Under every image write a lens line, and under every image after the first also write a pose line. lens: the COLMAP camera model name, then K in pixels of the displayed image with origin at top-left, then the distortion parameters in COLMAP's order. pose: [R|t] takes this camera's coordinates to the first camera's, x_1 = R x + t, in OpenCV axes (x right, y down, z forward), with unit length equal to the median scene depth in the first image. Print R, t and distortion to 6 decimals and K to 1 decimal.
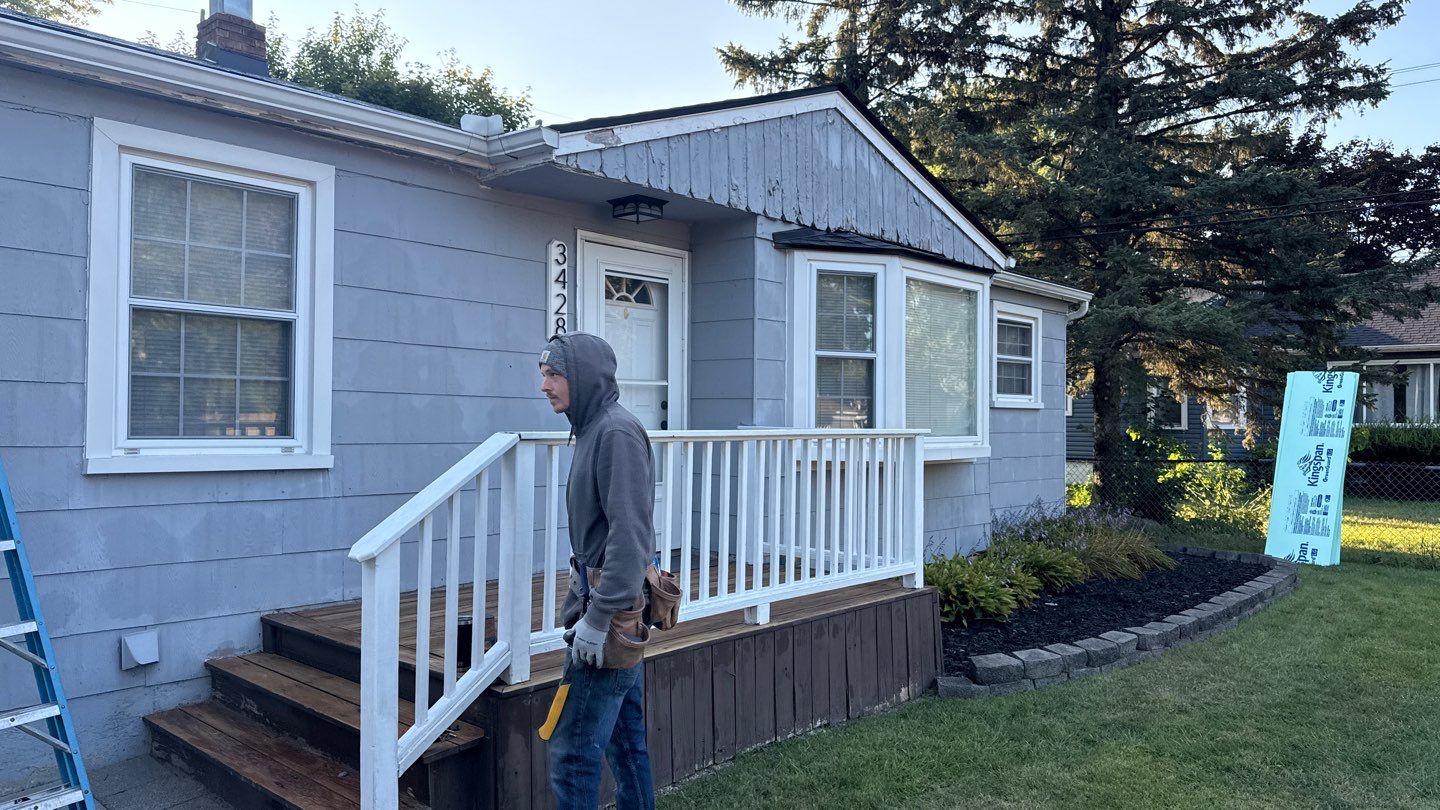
lens RADIAL K [[984.3, 0, 726.7], [0, 984.3, 410.7], [0, 0, 1]] dist [0.020665, -0.008852]
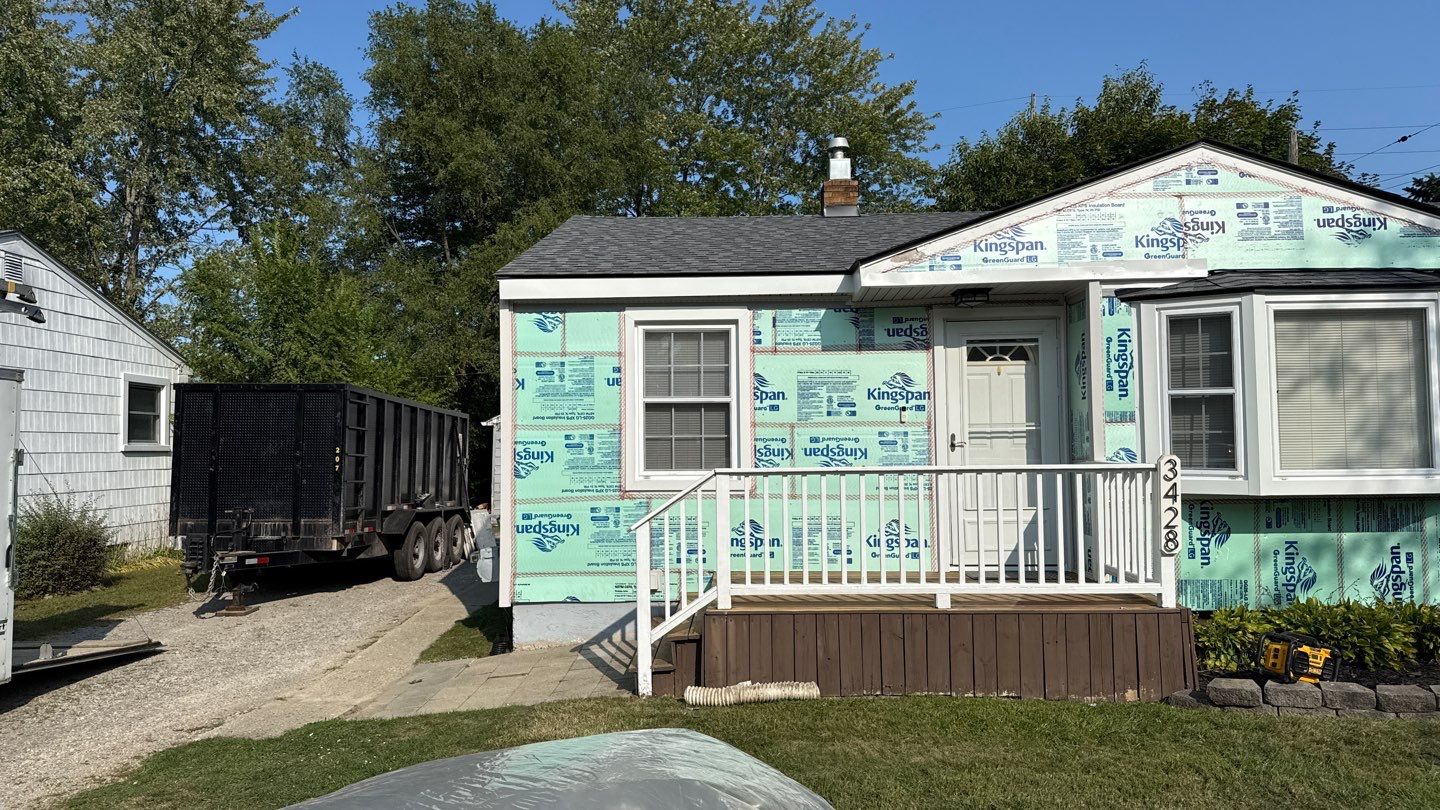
lens RADIAL K [[984.3, 0, 722.1], [0, 984.3, 397.7], [0, 0, 1]] dist [0.020665, -0.008852]
pose [[0.648401, -0.054588, -0.759340, 0.870472], [0.023549, 0.998387, -0.051664, -0.011150], [0.760935, 0.015617, 0.648640, -0.124971]]
